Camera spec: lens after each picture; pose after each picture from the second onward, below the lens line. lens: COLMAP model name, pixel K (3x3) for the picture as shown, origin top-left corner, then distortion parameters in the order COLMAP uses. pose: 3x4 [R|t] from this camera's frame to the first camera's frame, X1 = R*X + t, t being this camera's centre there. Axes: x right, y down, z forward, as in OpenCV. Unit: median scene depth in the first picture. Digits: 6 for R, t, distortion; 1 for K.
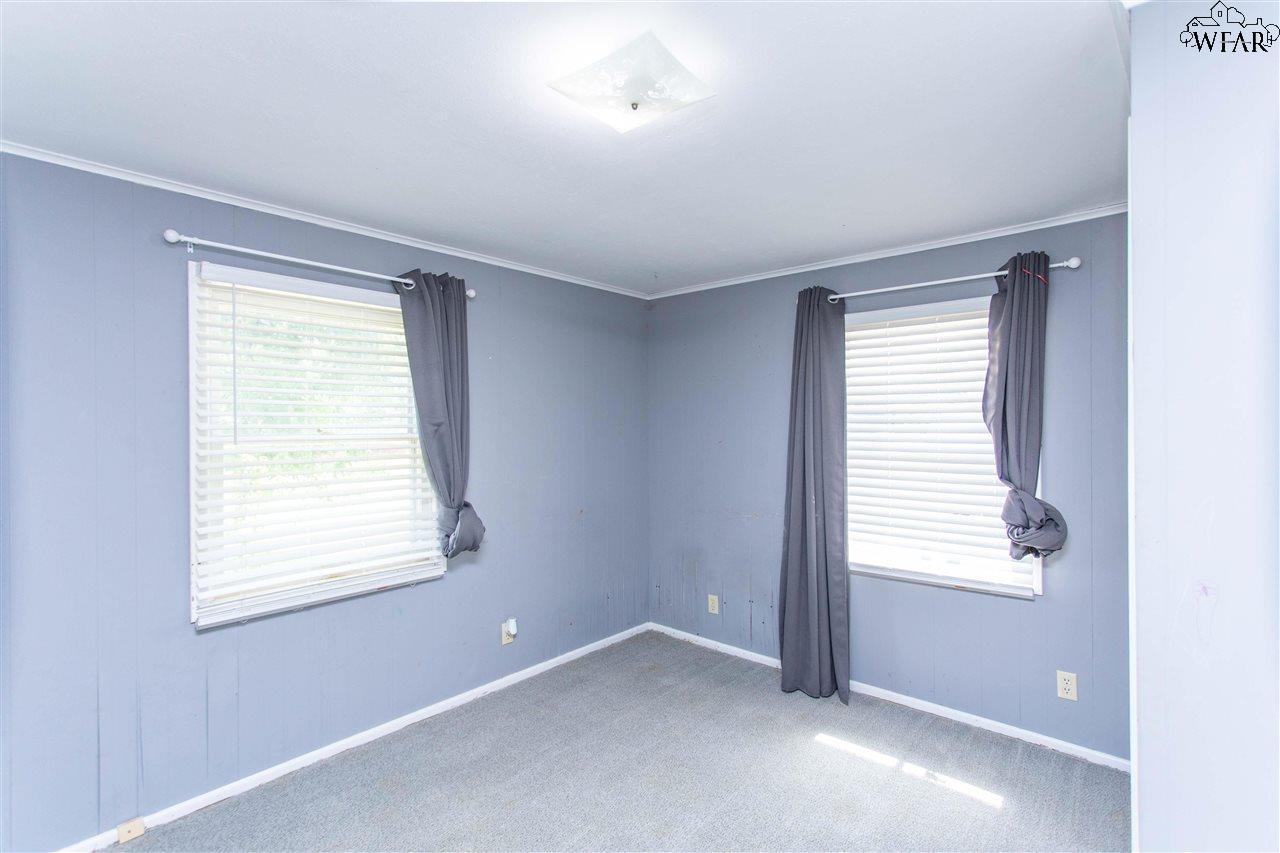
lens RADIAL K [[614.6, 0, 641.1], [0, 614.6, 428.3], [0, 0, 1]] dist [0.000486, 0.002999]
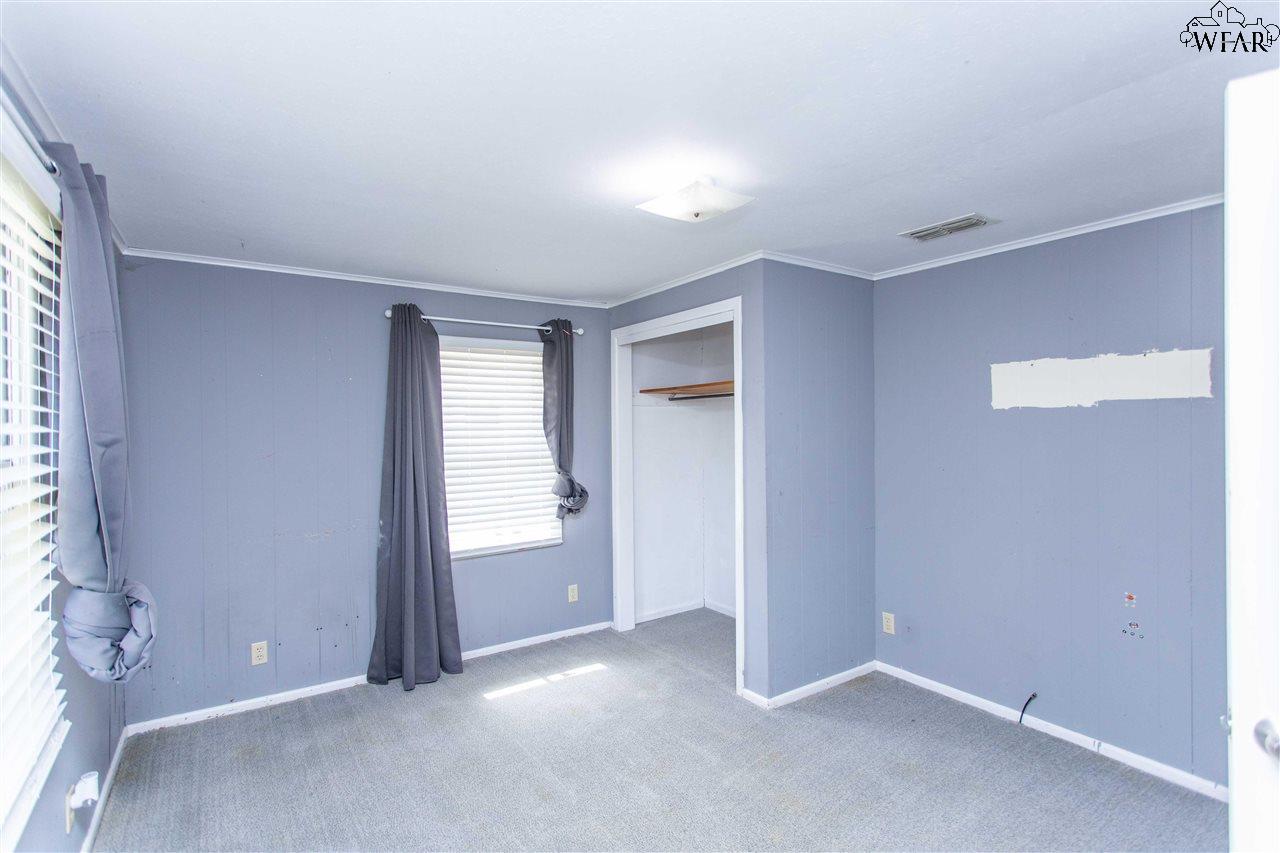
lens RADIAL K [[614.6, 0, 642.1], [0, 614.6, 426.4], [0, 0, 1]] dist [0.000486, 0.002999]
pose [[0.234343, -0.004643, 0.972143, -0.742822], [0.015251, 0.999883, 0.001099, -0.014051], [-0.972034, 0.014568, 0.234386, 0.401464]]
